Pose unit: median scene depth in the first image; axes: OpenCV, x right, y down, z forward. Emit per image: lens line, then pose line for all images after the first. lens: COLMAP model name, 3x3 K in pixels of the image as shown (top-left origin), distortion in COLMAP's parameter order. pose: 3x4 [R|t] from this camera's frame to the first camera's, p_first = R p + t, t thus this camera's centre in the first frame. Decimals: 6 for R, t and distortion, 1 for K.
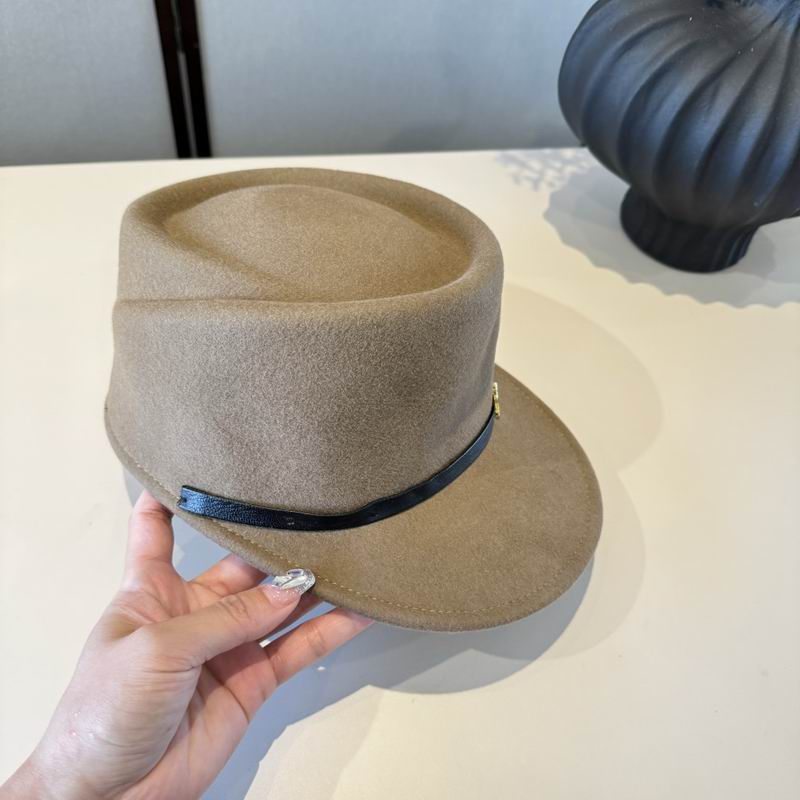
lens RADIAL K [[804.2, 0, 396.6], [0, 804.2, 404.8], [0, 0, 1]] dist [-0.032181, 0.000000]
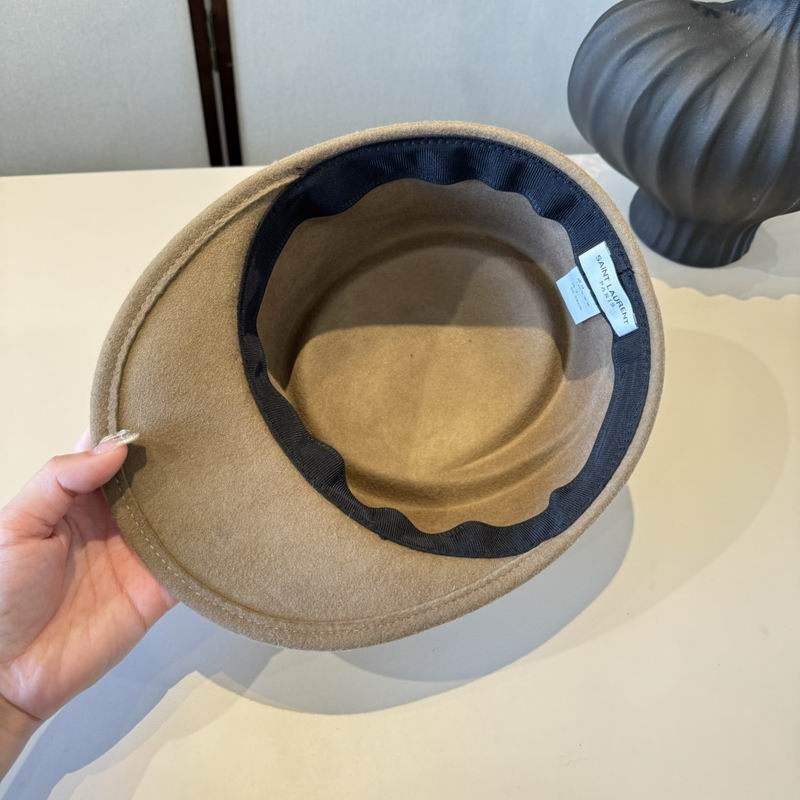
lens RADIAL K [[804.2, 0, 398.1], [0, 804.2, 406.6], [0, 0, 1]] dist [-0.032181, 0.000000]
pose [[0.999652, -0.002053, -0.026295, 0.001282], [0.001307, 0.999596, -0.028378, 0.048728], [0.026343, 0.028334, 0.999251, -0.063154]]
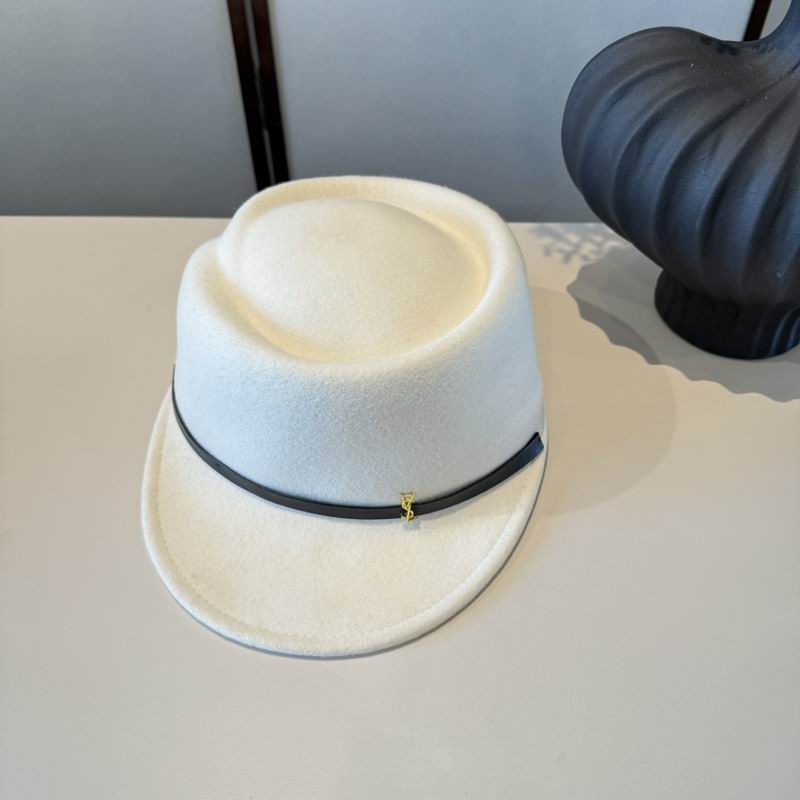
lens RADIAL K [[804.2, 0, 406.9], [0, 804.2, 398.5], [0, 0, 1]] dist [-0.032181, 0.000000]
pose [[0.971726, 0.080760, -0.221872, 0.231794], [-0.111344, 0.985377, -0.128976, 0.028385], [0.208212, 0.150033, 0.966508, 0.100035]]
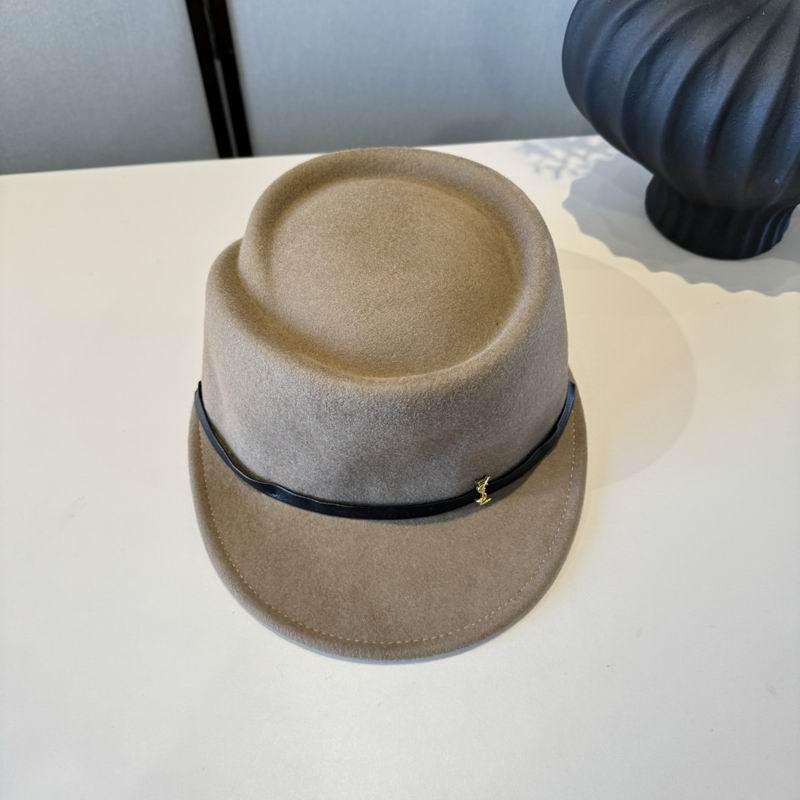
lens RADIAL K [[804.2, 0, 404.1], [0, 804.2, 402.9], [0, 0, 1]] dist [-0.032181, 0.000000]
pose [[0.993103, -0.002757, -0.117214, 0.113010], [0.000855, 0.999867, -0.016270, 0.017321], [0.117244, 0.016058, 0.992973, 0.032730]]
